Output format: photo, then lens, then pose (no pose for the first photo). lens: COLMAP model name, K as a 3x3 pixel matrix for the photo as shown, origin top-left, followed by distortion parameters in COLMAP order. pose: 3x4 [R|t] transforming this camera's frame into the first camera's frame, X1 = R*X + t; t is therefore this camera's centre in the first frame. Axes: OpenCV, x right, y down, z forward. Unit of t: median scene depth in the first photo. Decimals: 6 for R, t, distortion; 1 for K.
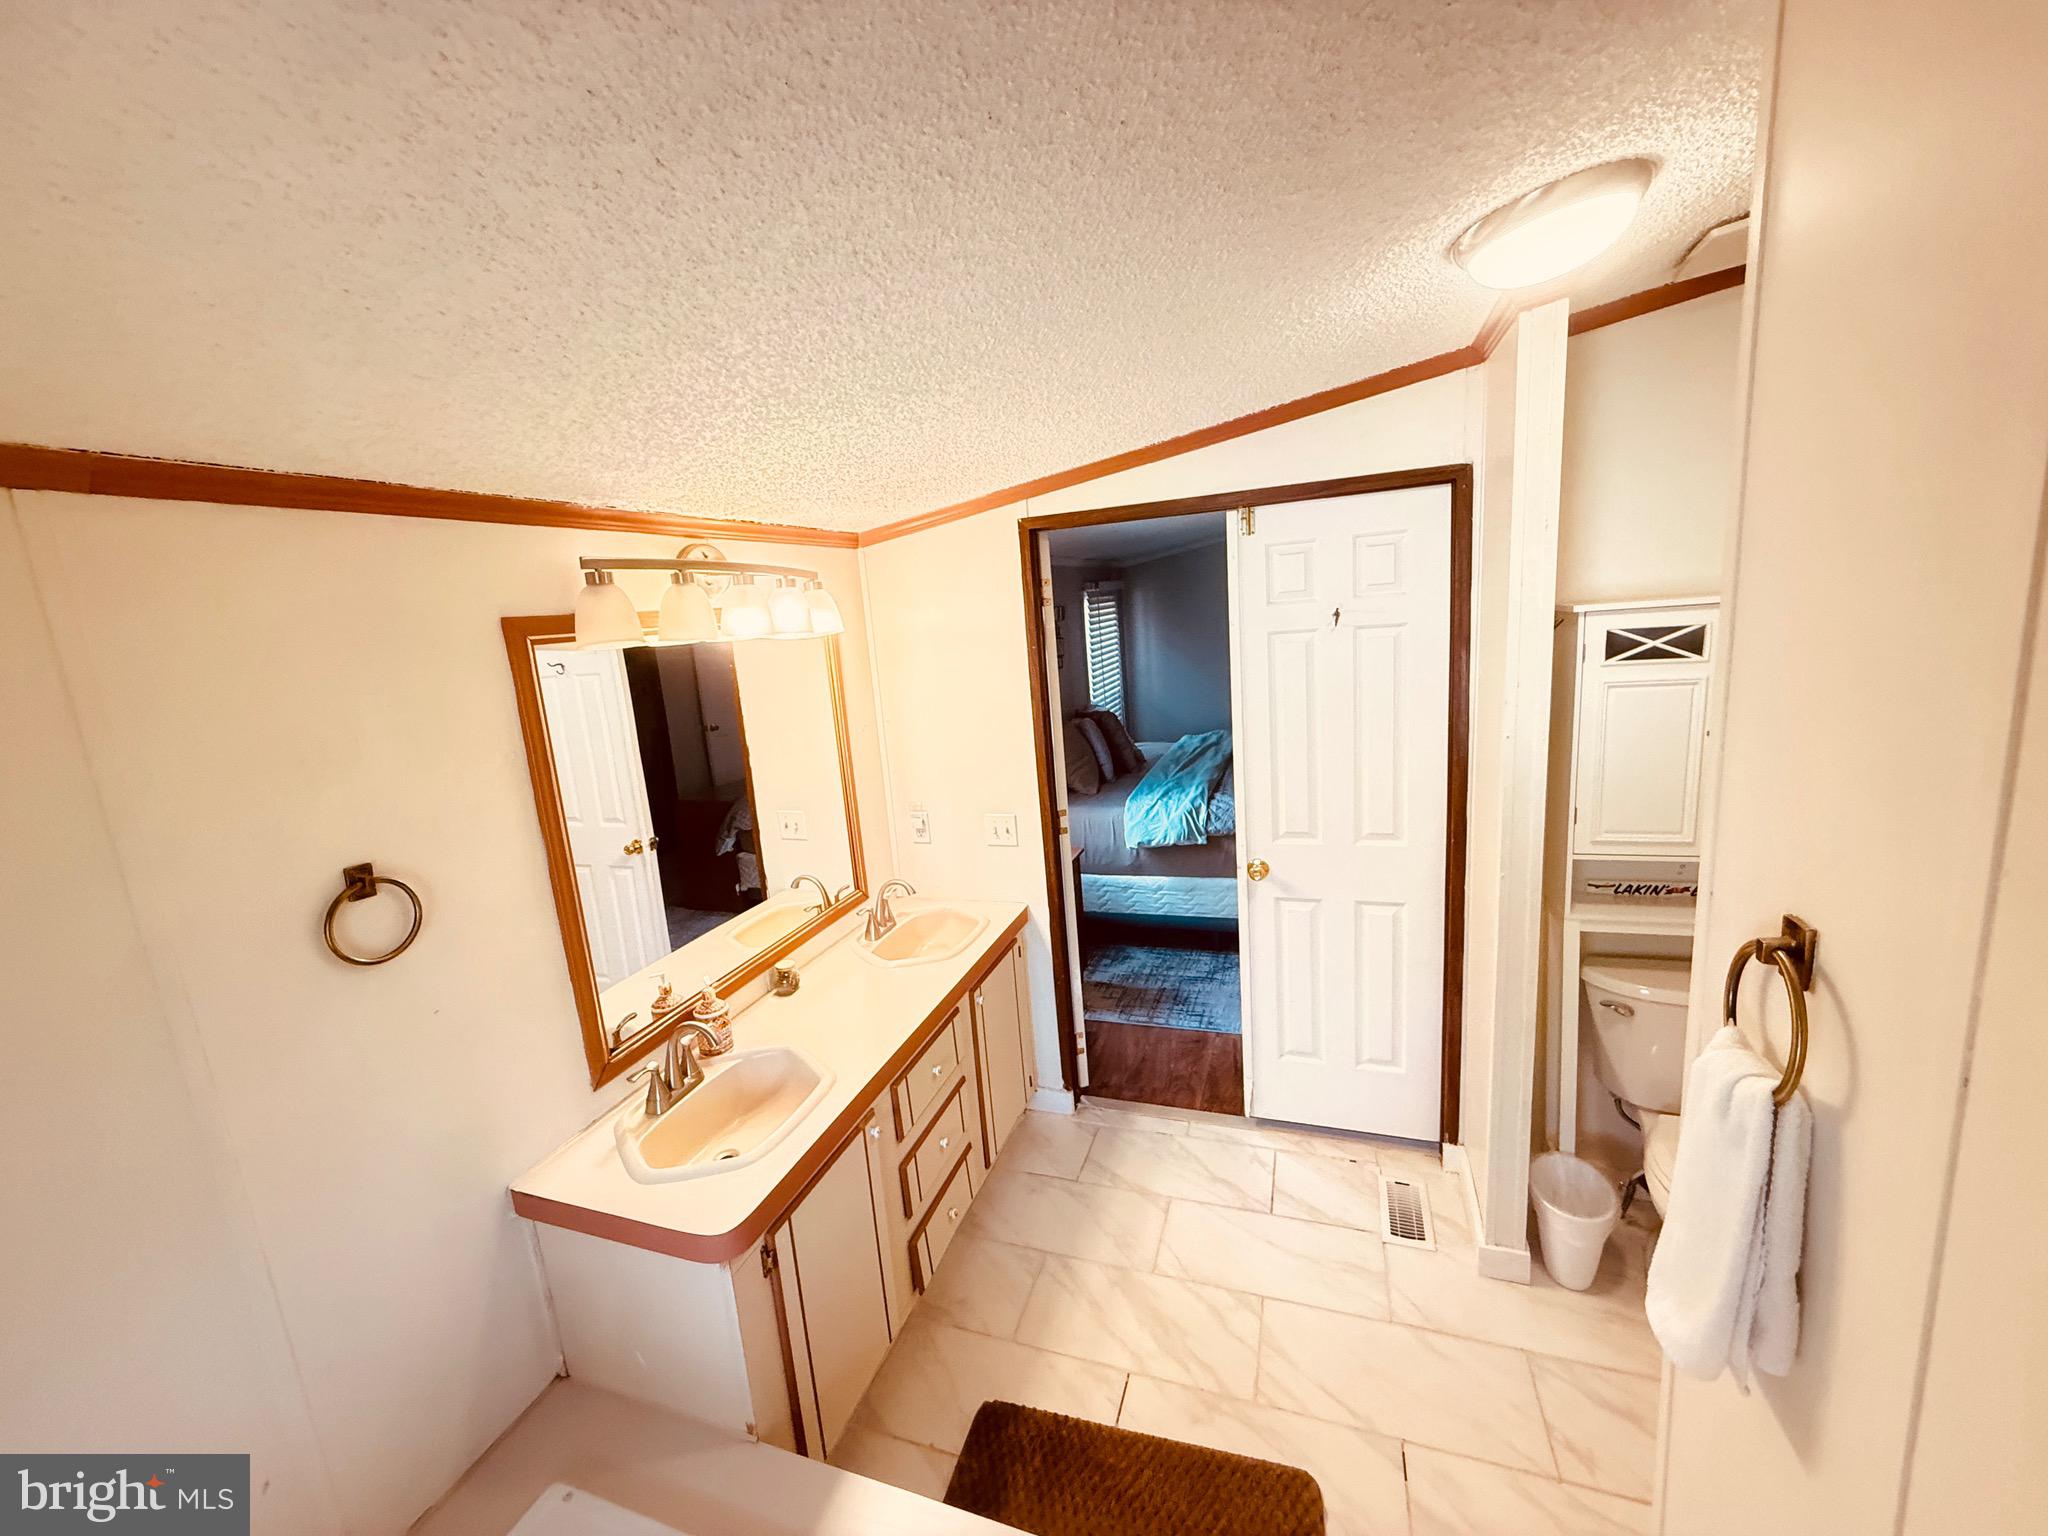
lens RADIAL K [[813.1, 0, 1021.0], [0, 813.1, 760.7], [0, 0, 1]] dist [-0.000676, 0.000000]
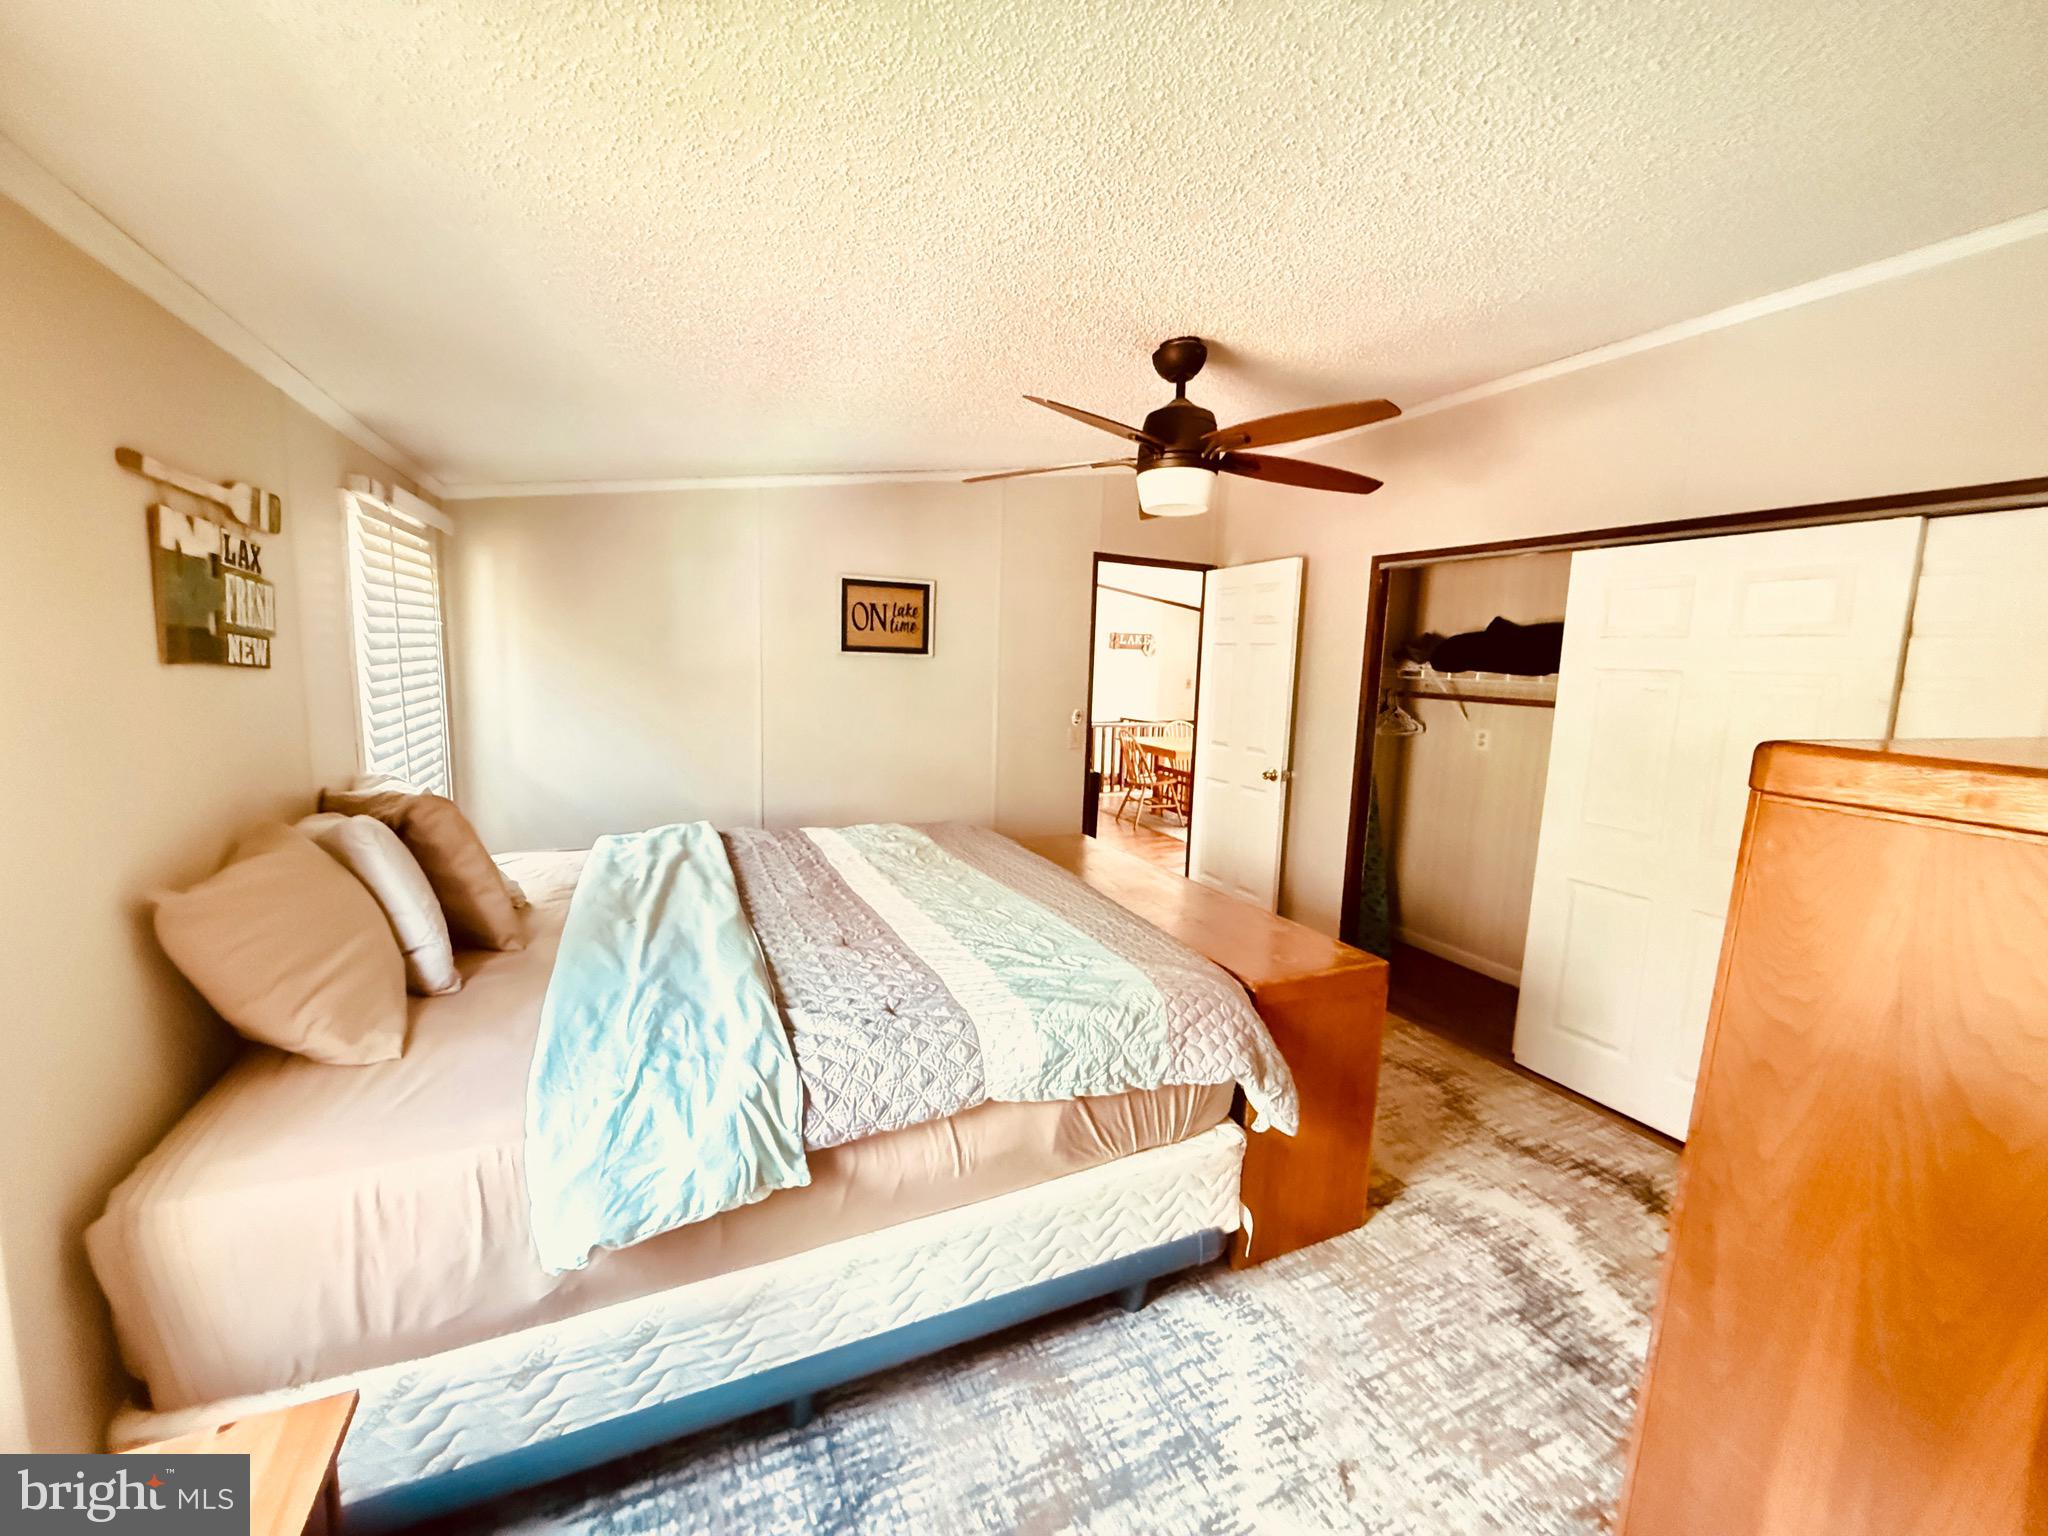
lens RADIAL K [[813.1, 0, 1025.9], [0, 813.1, 765.0], [0, 0, 1]] dist [-0.000676, 0.000000]
pose [[0.705727, 0.016110, 0.708300, 0.040802], [0.038801, 0.997362, -0.061345, -0.049597], [-0.707420, 0.070775, 0.703241, 0.641249]]
